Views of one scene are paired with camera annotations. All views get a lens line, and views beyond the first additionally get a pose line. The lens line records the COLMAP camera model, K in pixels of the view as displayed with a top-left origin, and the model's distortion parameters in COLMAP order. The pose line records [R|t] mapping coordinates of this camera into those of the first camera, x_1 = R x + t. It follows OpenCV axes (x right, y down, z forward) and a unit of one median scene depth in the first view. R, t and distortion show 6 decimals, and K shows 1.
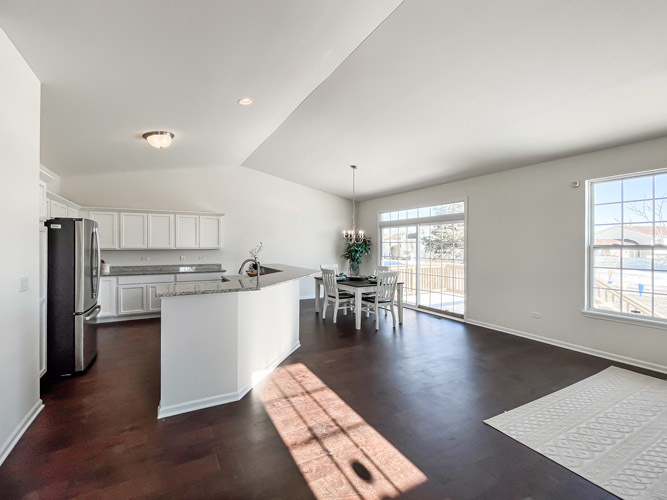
lens RADIAL K [[312.2, 0, 333.2], [0, 312.2, 244.4], [0, 0, 1]] dist [0.010981, 0.002091]
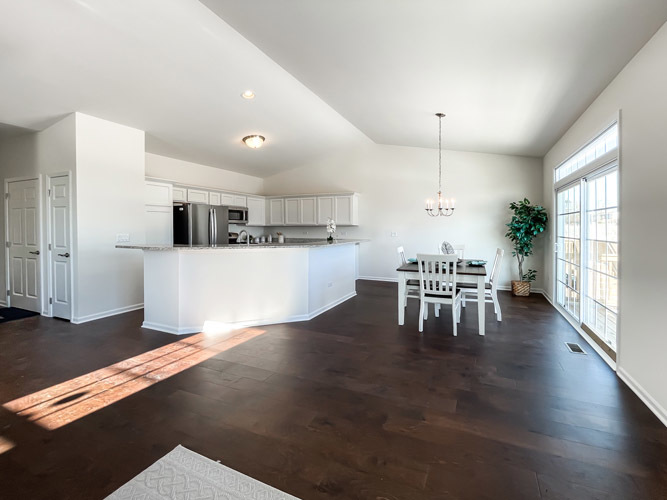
lens RADIAL K [[312.2, 0, 326.5], [0, 312.2, 227.9], [0, 0, 1]] dist [0.010981, 0.002091]
pose [[0.605194, 0.007920, -0.796038, 0.424993], [-0.000750, 0.999956, 0.009379, 0.014928], [0.796077, -0.005079, 0.605174, 0.271999]]
